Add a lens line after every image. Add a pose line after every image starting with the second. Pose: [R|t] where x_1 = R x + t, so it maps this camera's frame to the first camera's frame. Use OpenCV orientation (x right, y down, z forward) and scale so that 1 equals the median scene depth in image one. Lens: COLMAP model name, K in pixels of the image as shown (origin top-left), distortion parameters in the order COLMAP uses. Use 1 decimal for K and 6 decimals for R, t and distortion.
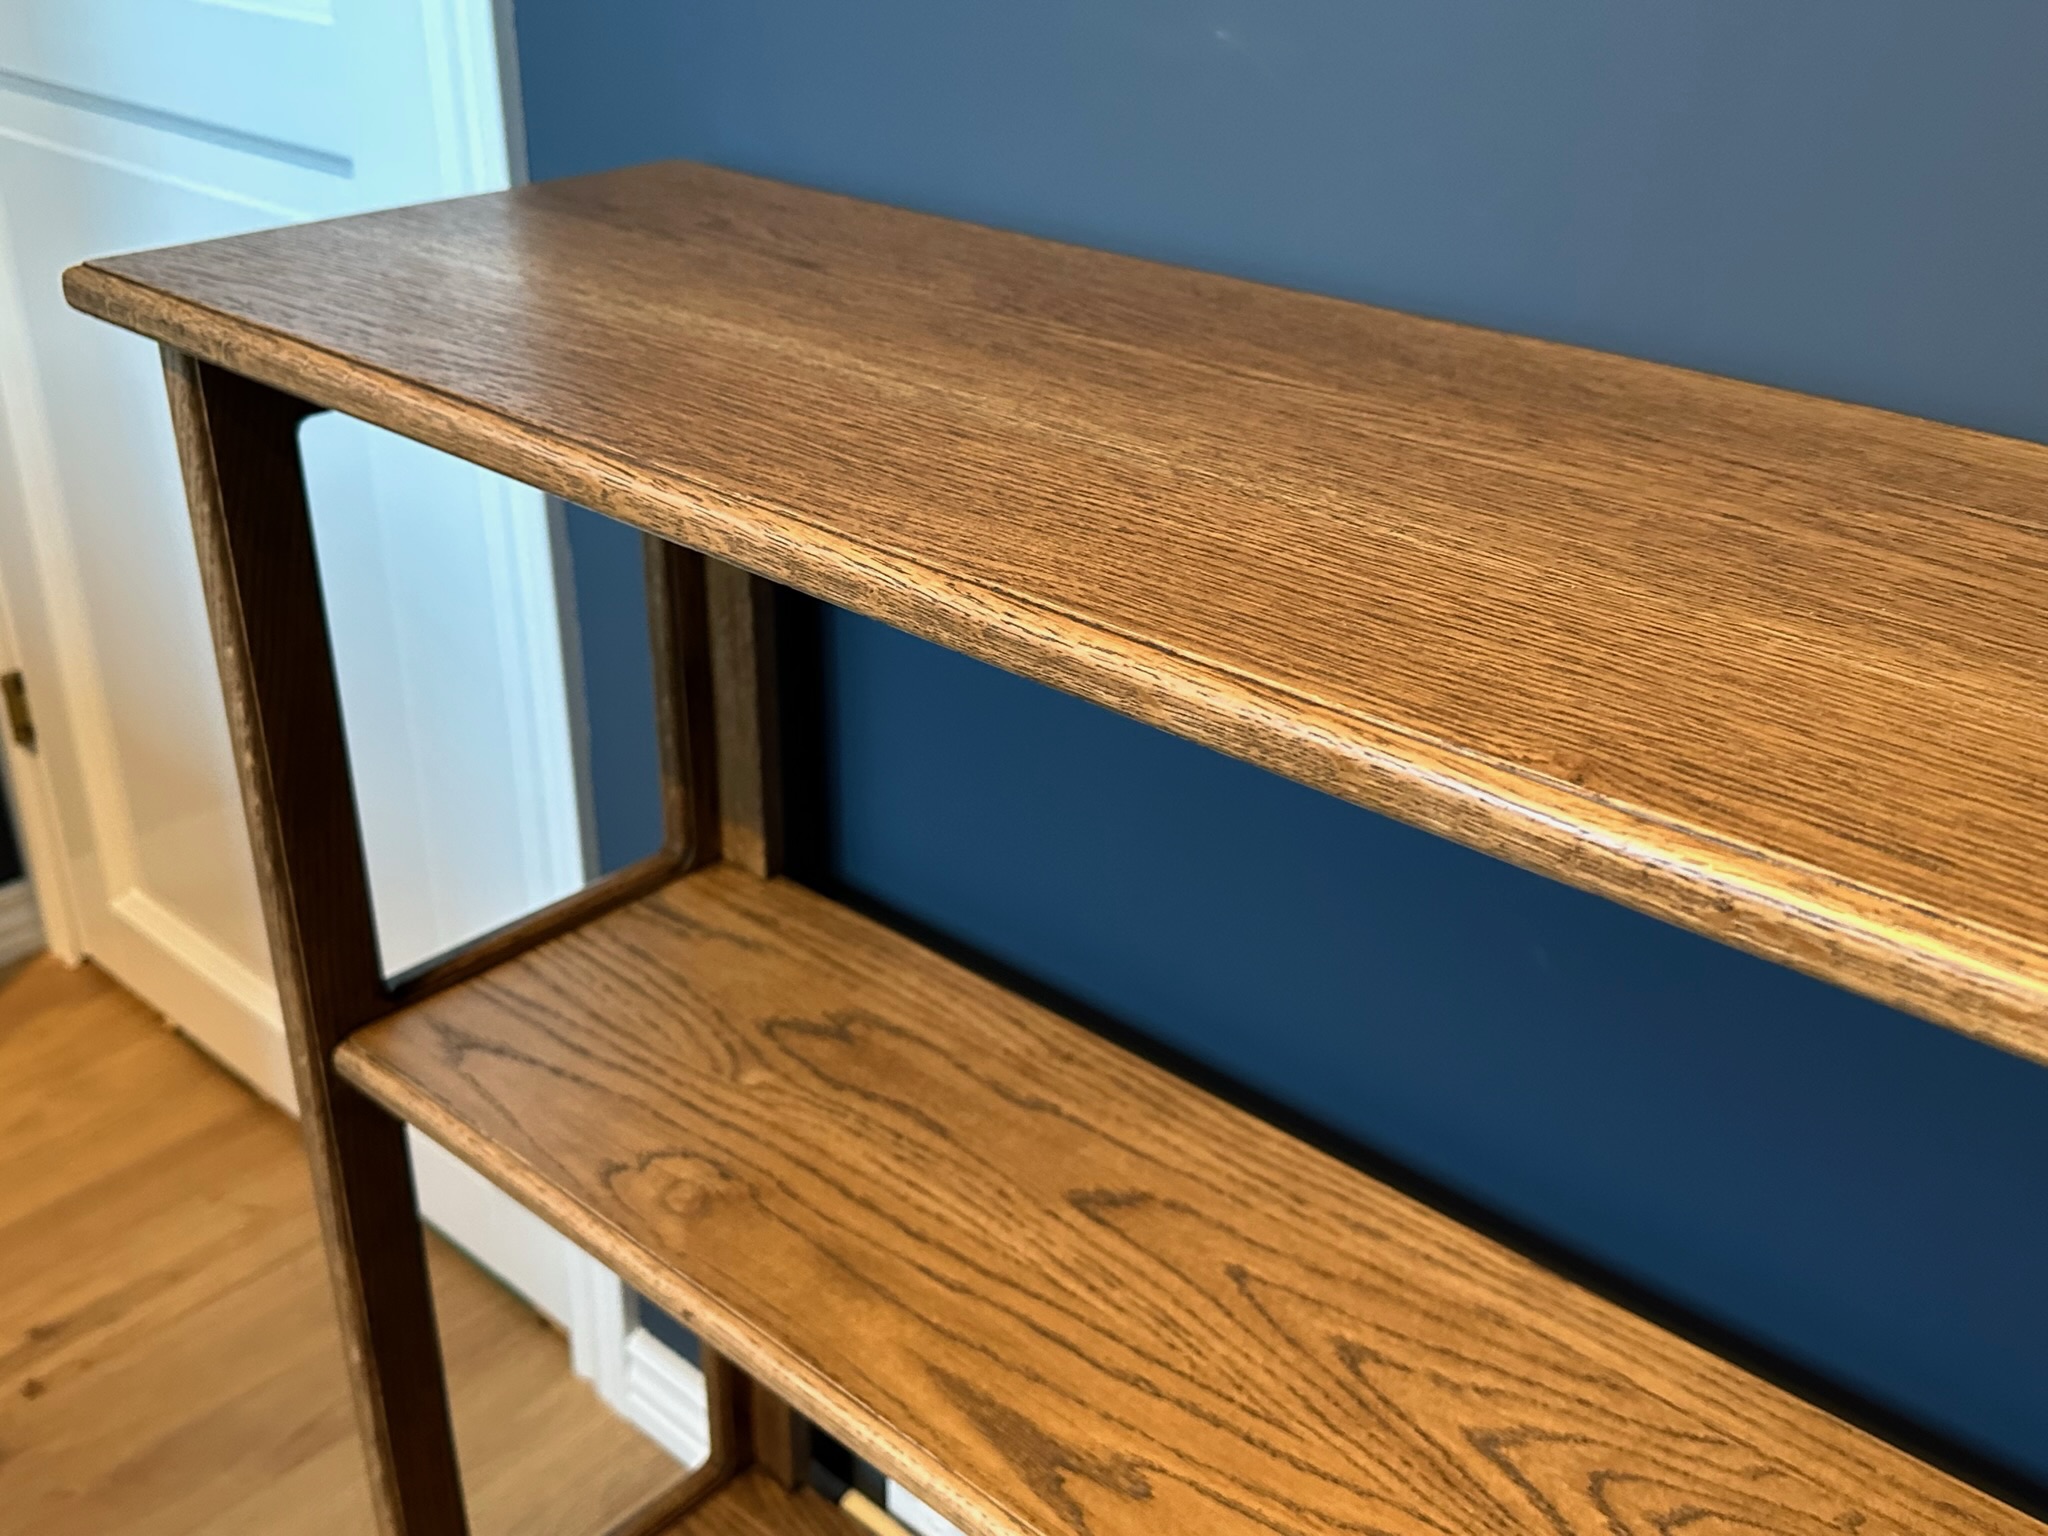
lens RADIAL K [[1967.5, 0, 1024.0], [0, 1967.5, 768.0], [0, 0, 1]] dist [0.177568, -0.320993]
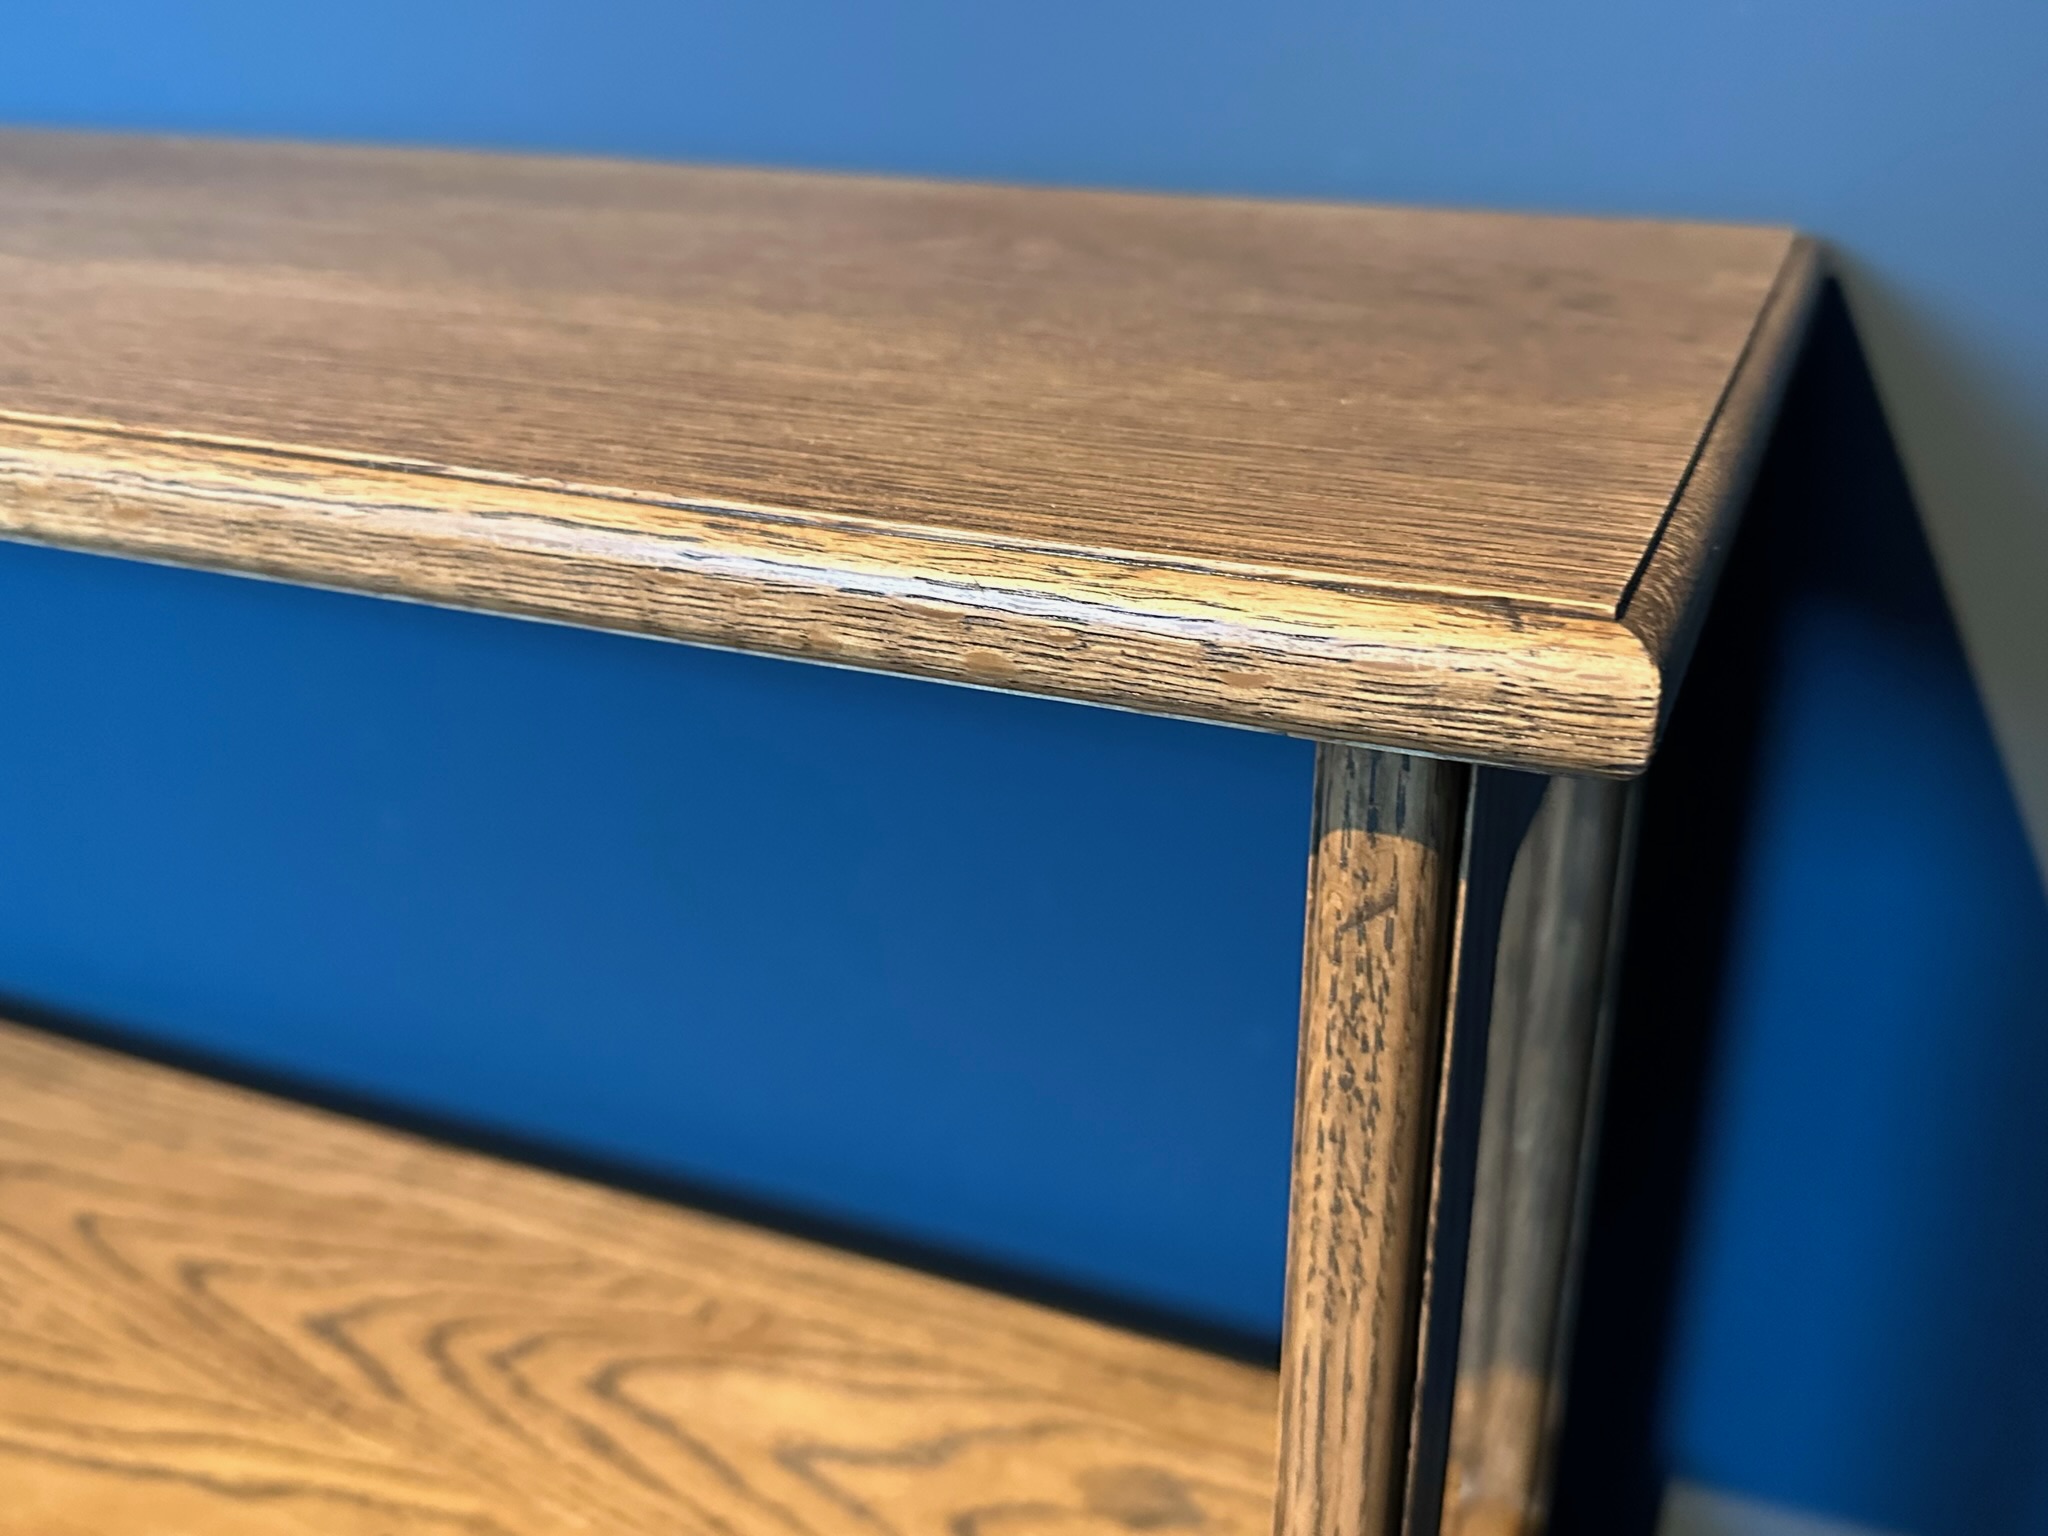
lens RADIAL K [[1985.9, 0, 1024.0], [0, 1985.9, 768.0], [0, 0, 1]] dist [0.119515, -0.357810]
pose [[0.948672, -0.141664, 0.282759, 0.303715], [0.158878, 0.986536, -0.038784, 0.166454], [-0.273457, 0.081718, 0.958407, 0.007610]]
